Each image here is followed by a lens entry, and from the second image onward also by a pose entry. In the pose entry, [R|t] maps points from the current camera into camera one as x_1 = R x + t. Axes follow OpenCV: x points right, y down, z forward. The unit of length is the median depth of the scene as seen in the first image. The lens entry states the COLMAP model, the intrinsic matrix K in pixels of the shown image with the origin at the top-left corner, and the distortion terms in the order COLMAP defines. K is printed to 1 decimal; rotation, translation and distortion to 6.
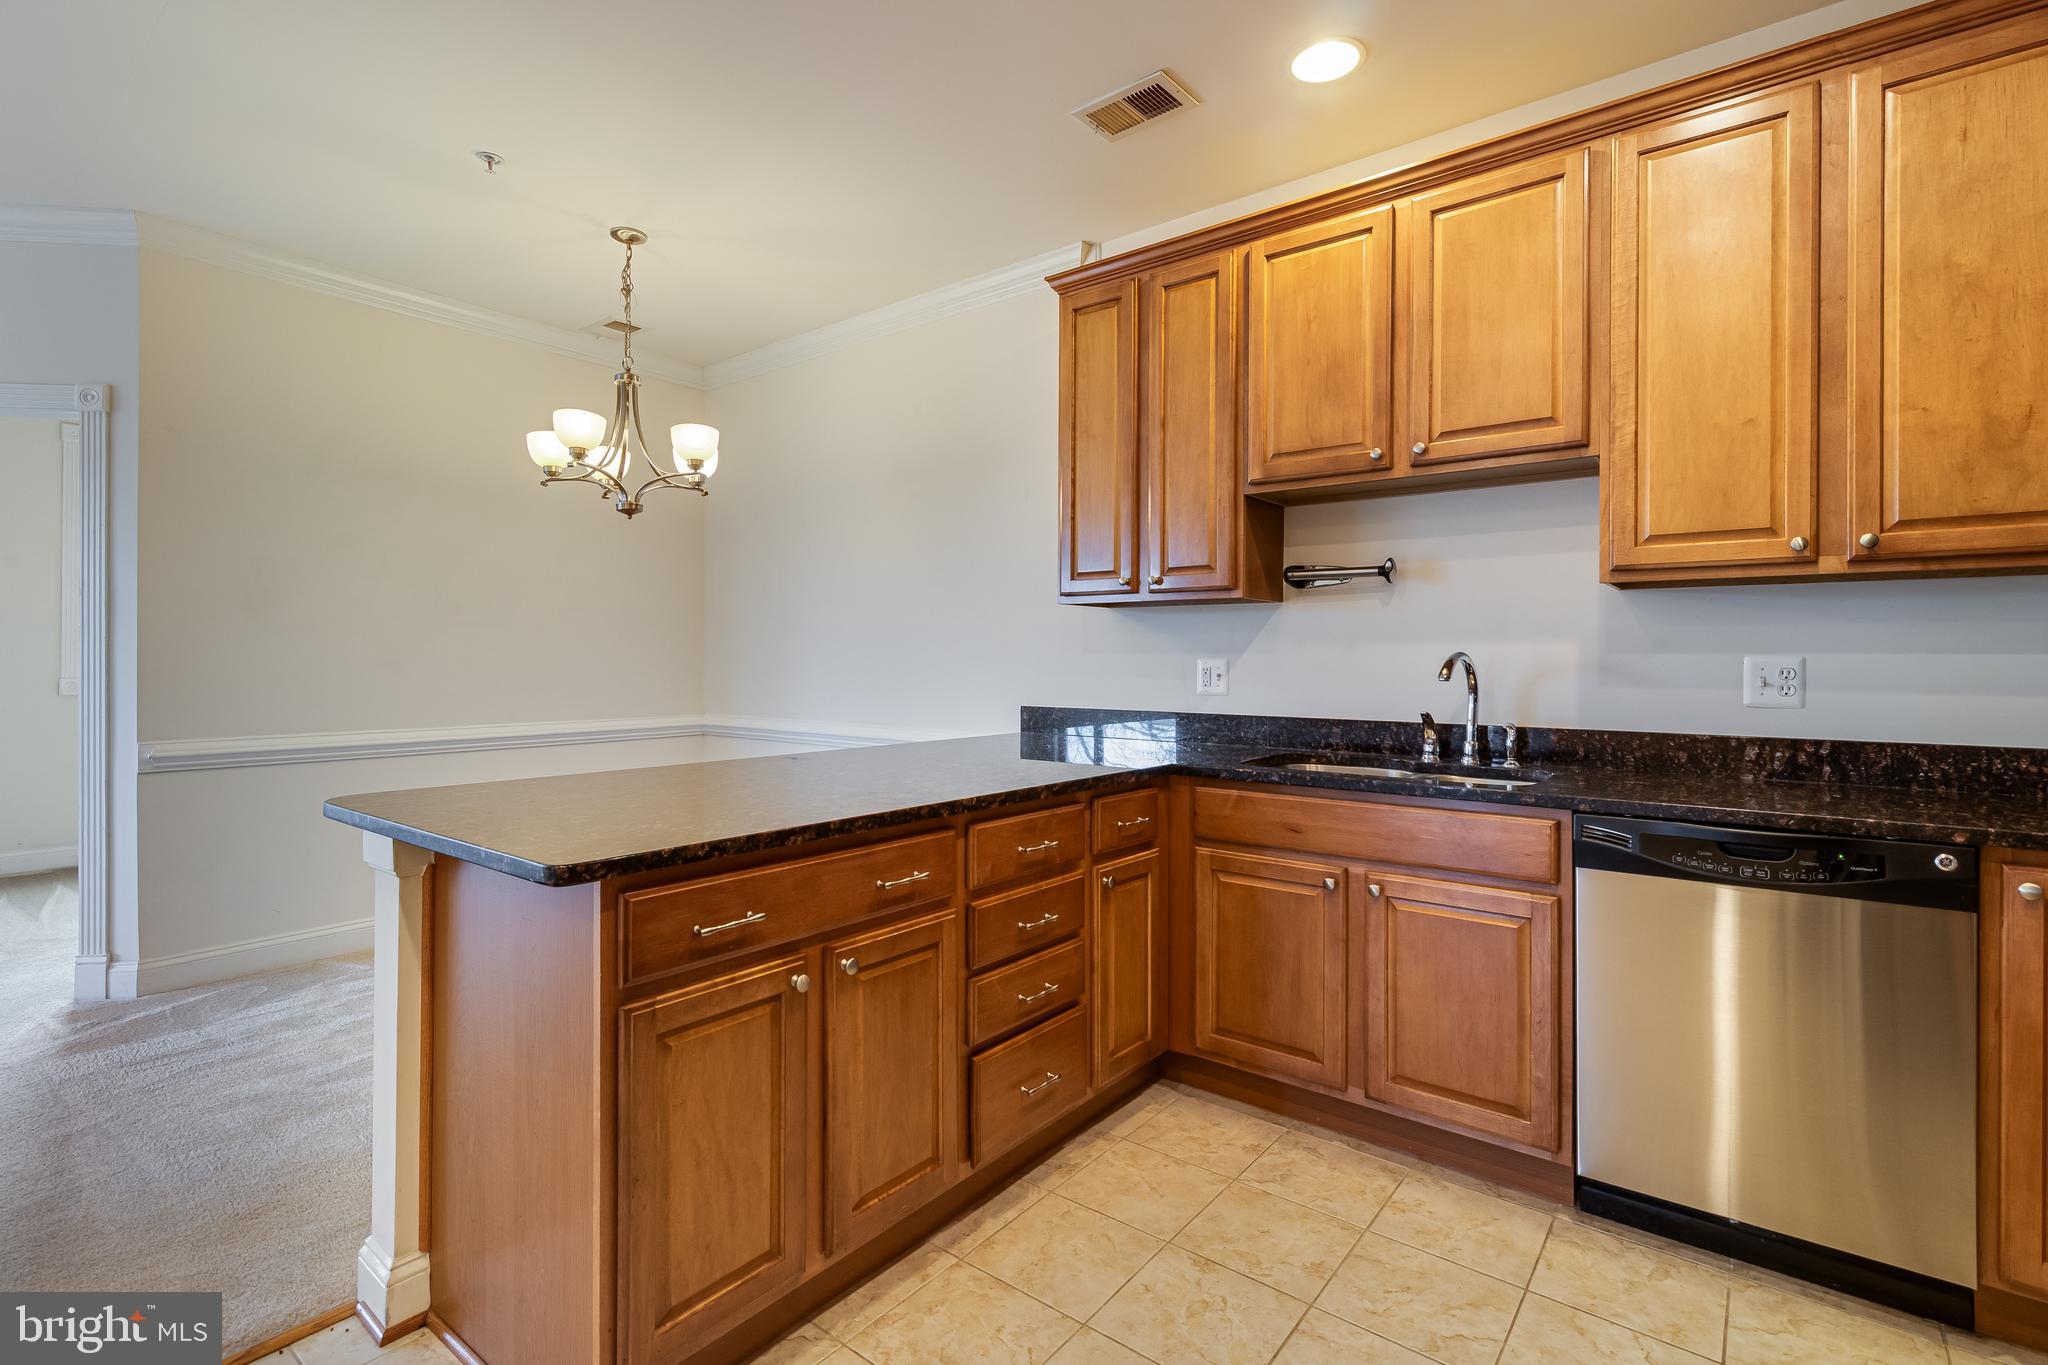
lens RADIAL K [[945.9, 0, 1020.1], [0, 945.9, 659.3], [0, 0, 1]] dist [0.001778, 0.000621]
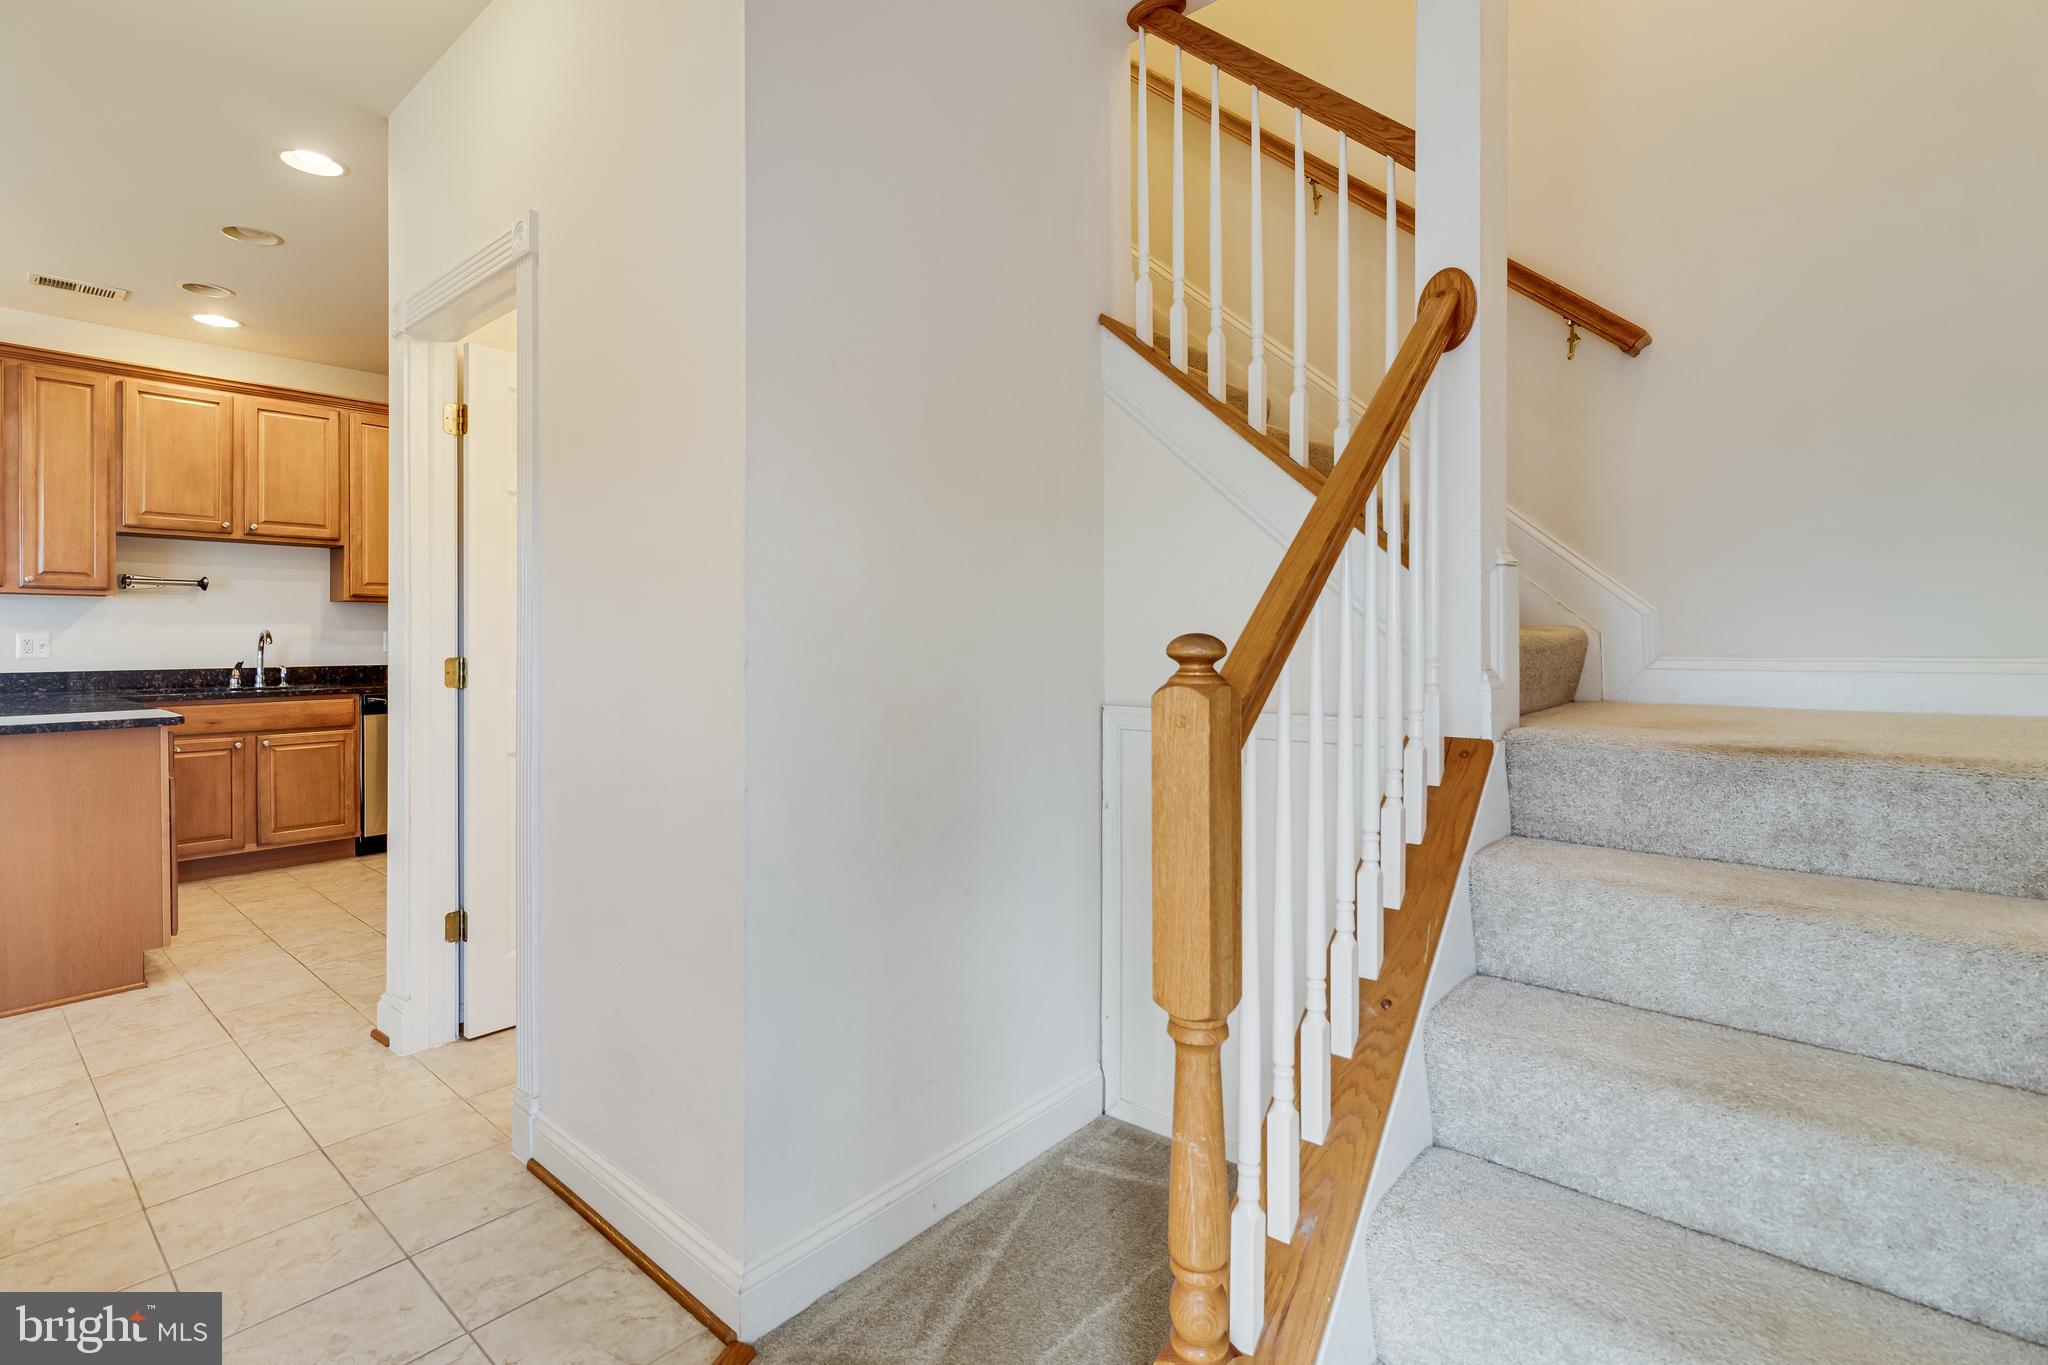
lens RADIAL K [[954.1, 0, 1031.4], [0, 954.1, 637.3], [0, 0, 1]] dist [0.002732, 0.000293]
pose [[0.034411, -0.006931, 0.999384, -1.483452], [0.000992, 0.999976, 0.006901, -0.004094], [-0.999407, 0.000754, 0.034417, -0.676899]]
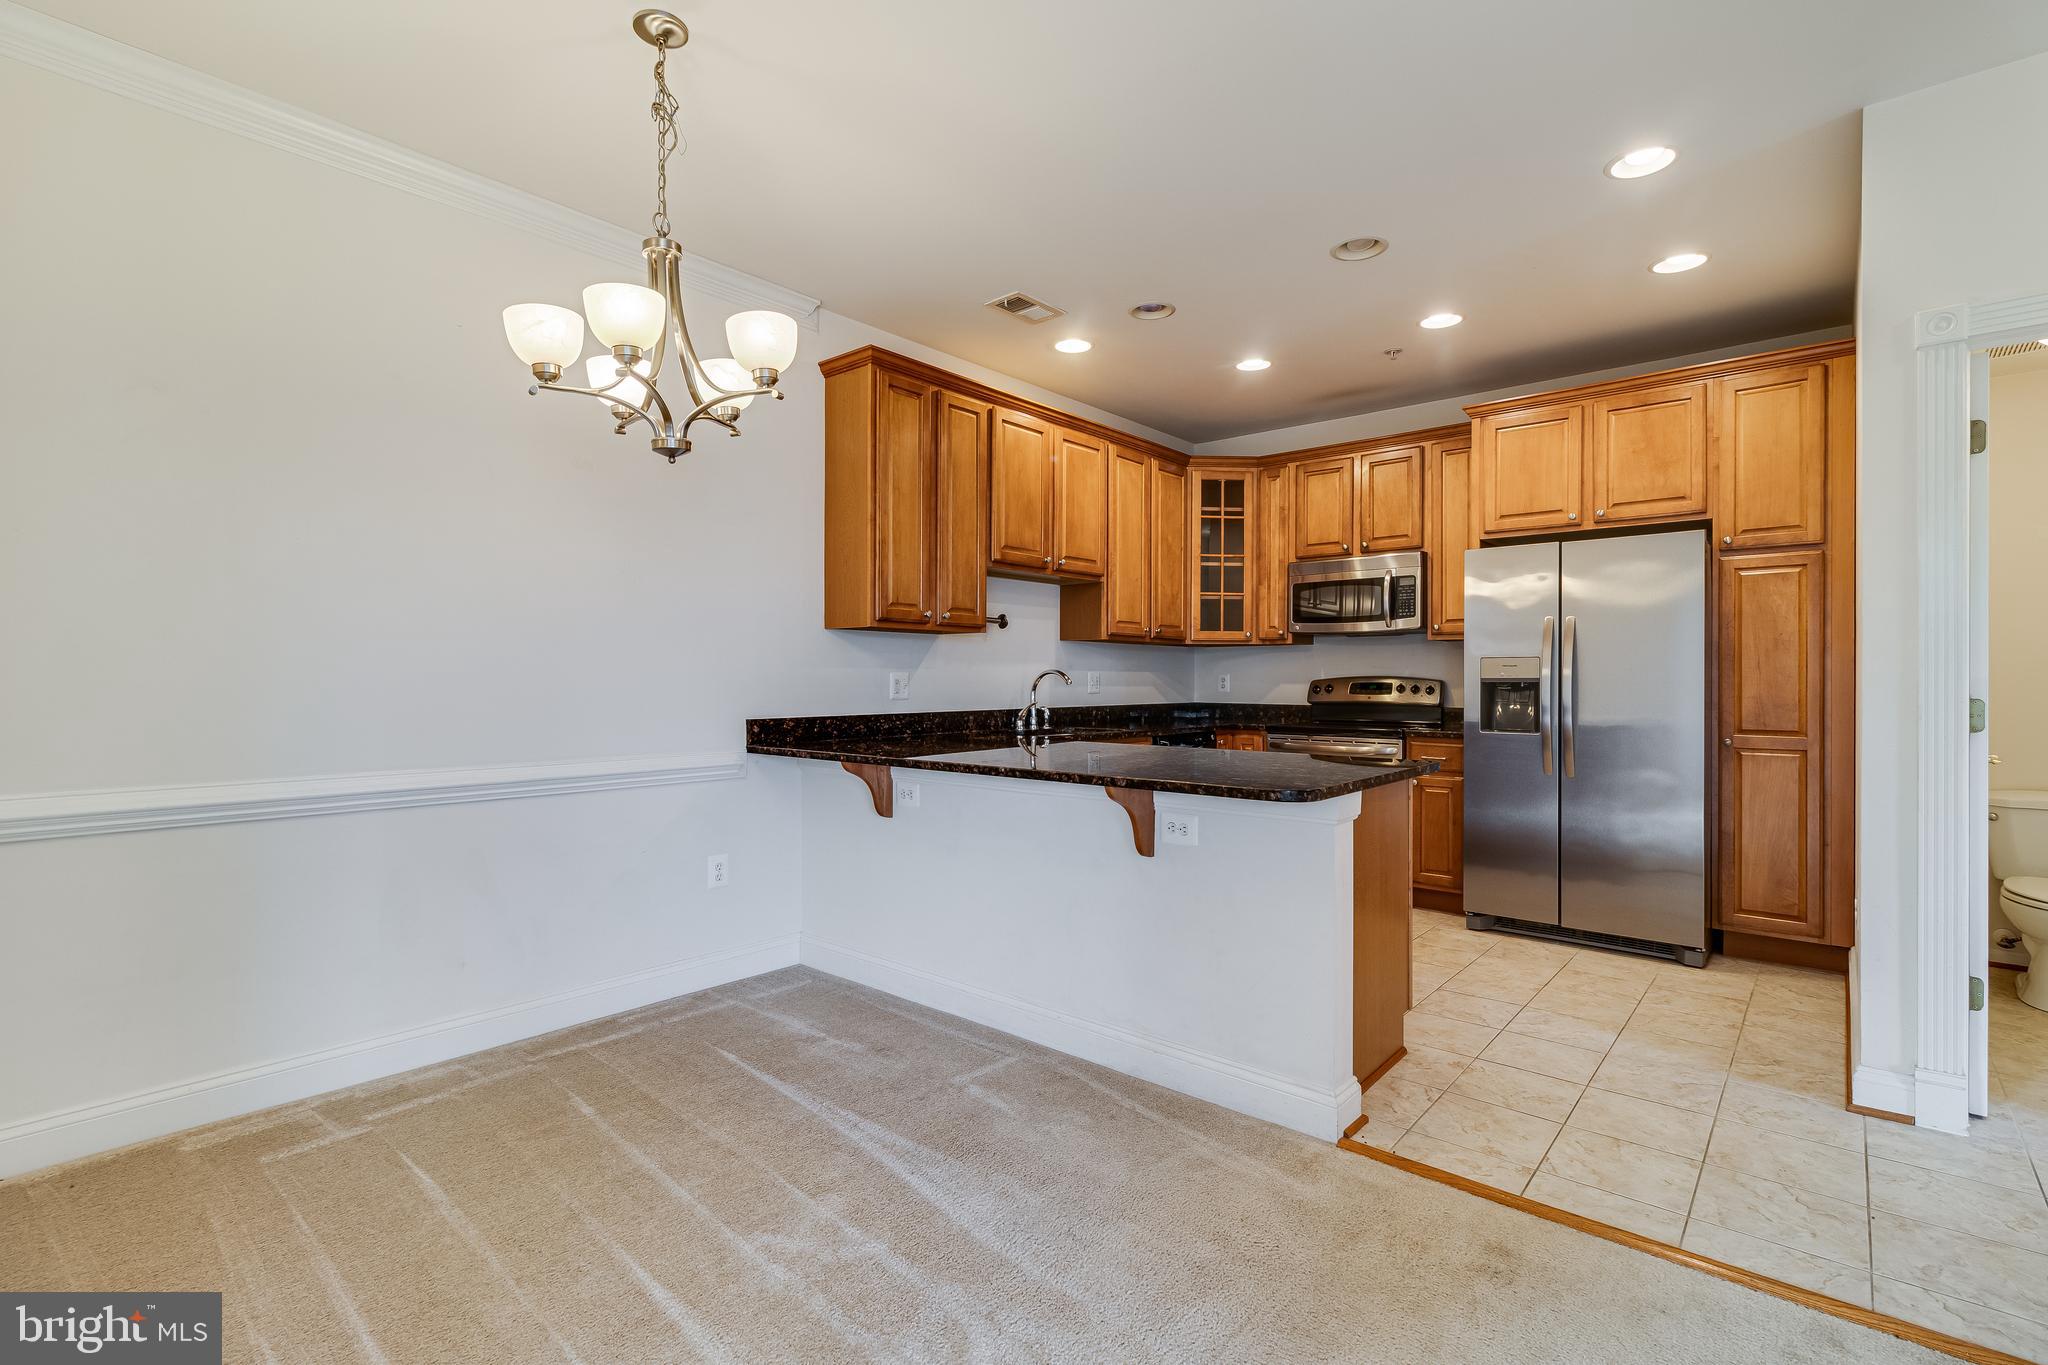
lens RADIAL K [[948.4, 0, 1028.0], [0, 948.4, 684.5], [0, 0, 1]] dist [0.002316, 0.000185]
pose [[0.035986, -0.012356, 0.999276, -1.448956], [-0.002132, 0.999920, 0.012441, -0.001440], [-0.999350, -0.002578, 0.035957, 0.974978]]
